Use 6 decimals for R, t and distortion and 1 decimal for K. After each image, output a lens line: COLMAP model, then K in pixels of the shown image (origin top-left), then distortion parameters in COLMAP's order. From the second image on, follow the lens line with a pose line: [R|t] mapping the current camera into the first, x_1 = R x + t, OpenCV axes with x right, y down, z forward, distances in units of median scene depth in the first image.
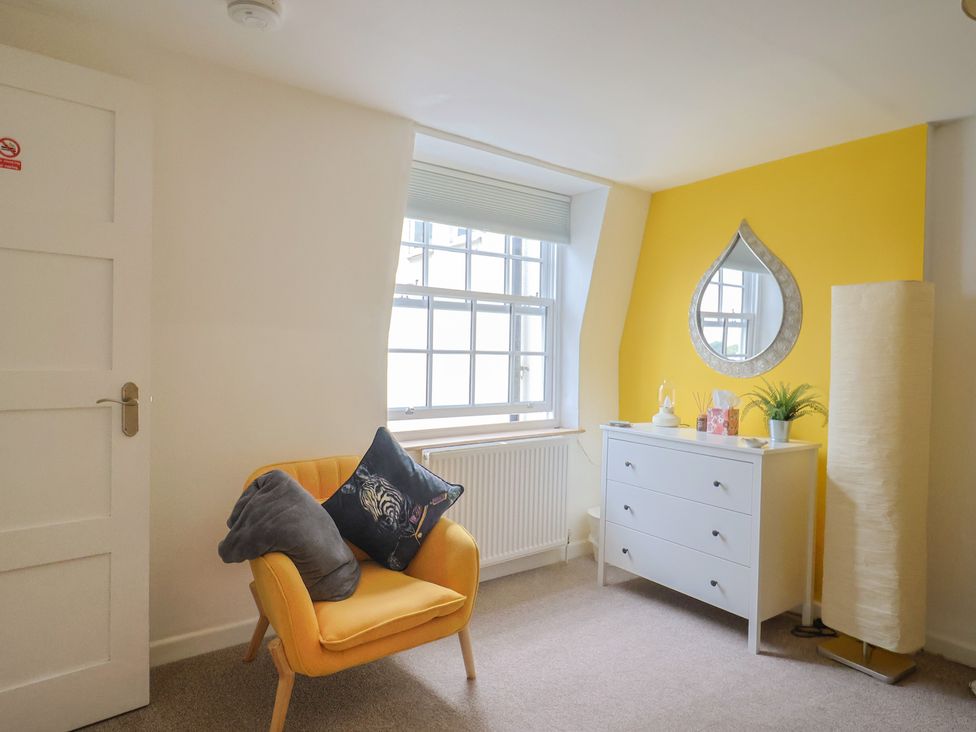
lens RADIAL K [[596.3, 0, 492.9], [0, 596.3, 366.0], [0, 0, 1]] dist [-0.005483, -0.002470]
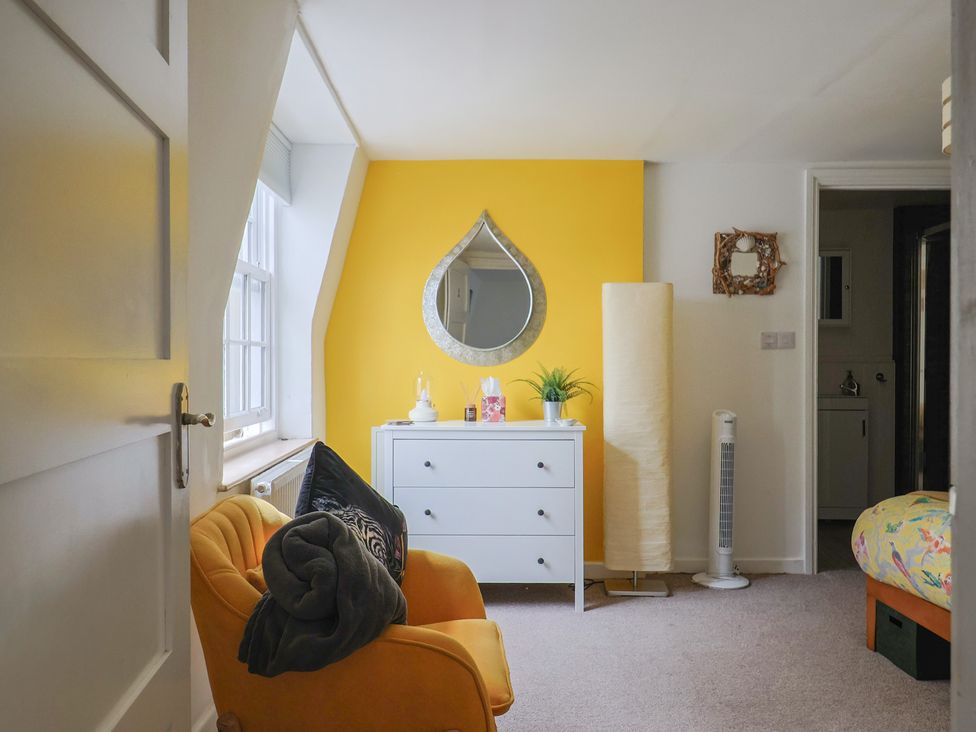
lens RADIAL K [[748.0, 0, 488.0], [0, 748.0, 366.0], [0, 0, 1]] dist [0.007479, -0.001582]
pose [[0.605143, -0.027997, 0.795624, -0.762682], [0.028989, 0.999494, 0.013122, 0.003997], [-0.795589, 0.015124, 0.605648, 0.290911]]
